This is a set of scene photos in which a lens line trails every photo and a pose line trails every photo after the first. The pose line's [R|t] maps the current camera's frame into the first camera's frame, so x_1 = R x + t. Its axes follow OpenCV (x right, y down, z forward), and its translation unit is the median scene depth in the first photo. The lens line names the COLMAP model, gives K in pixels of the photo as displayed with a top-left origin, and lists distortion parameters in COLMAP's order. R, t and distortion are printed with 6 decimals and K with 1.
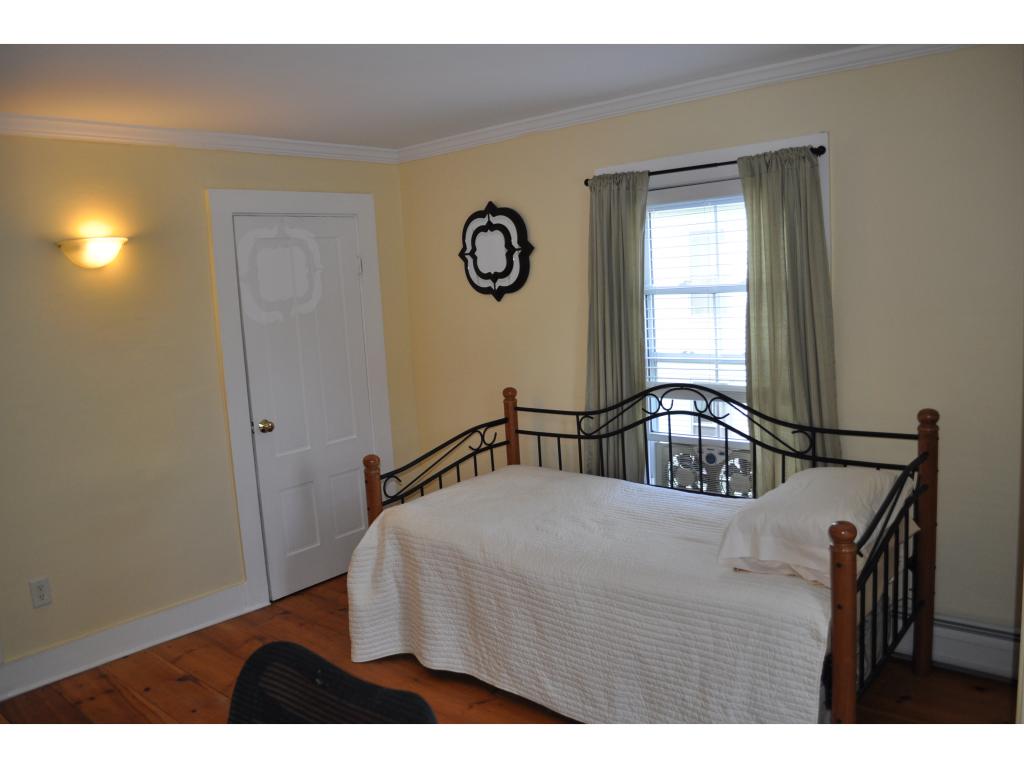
lens RADIAL K [[810.0, 0, 504.7], [0, 810.0, 381.9], [0, 0, 1]] dist [-0.074309, 0.000780]
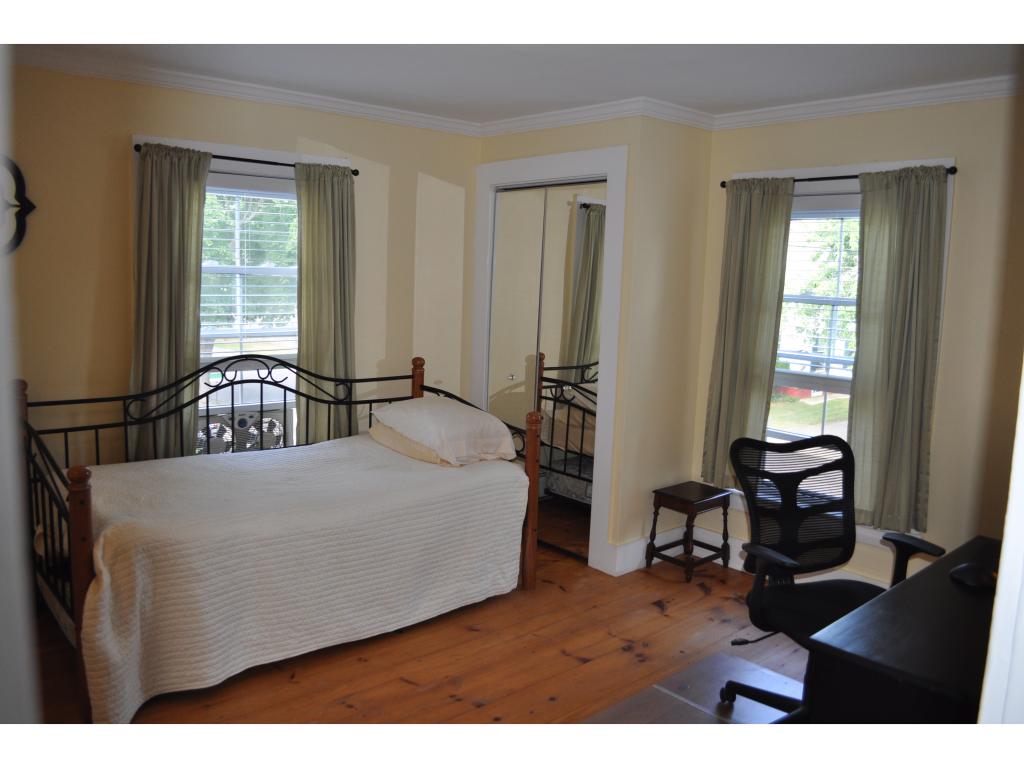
lens RADIAL K [[802.2, 0, 512.0], [0, 802.2, 384.0], [0, 0, 1]] dist [0.004198, 0.000901]
pose [[0.183104, -0.081222, 0.979733, -0.795256], [0.079686, 0.994528, 0.067556, -0.003742], [-0.979859, 0.065701, 0.188575, 0.441327]]
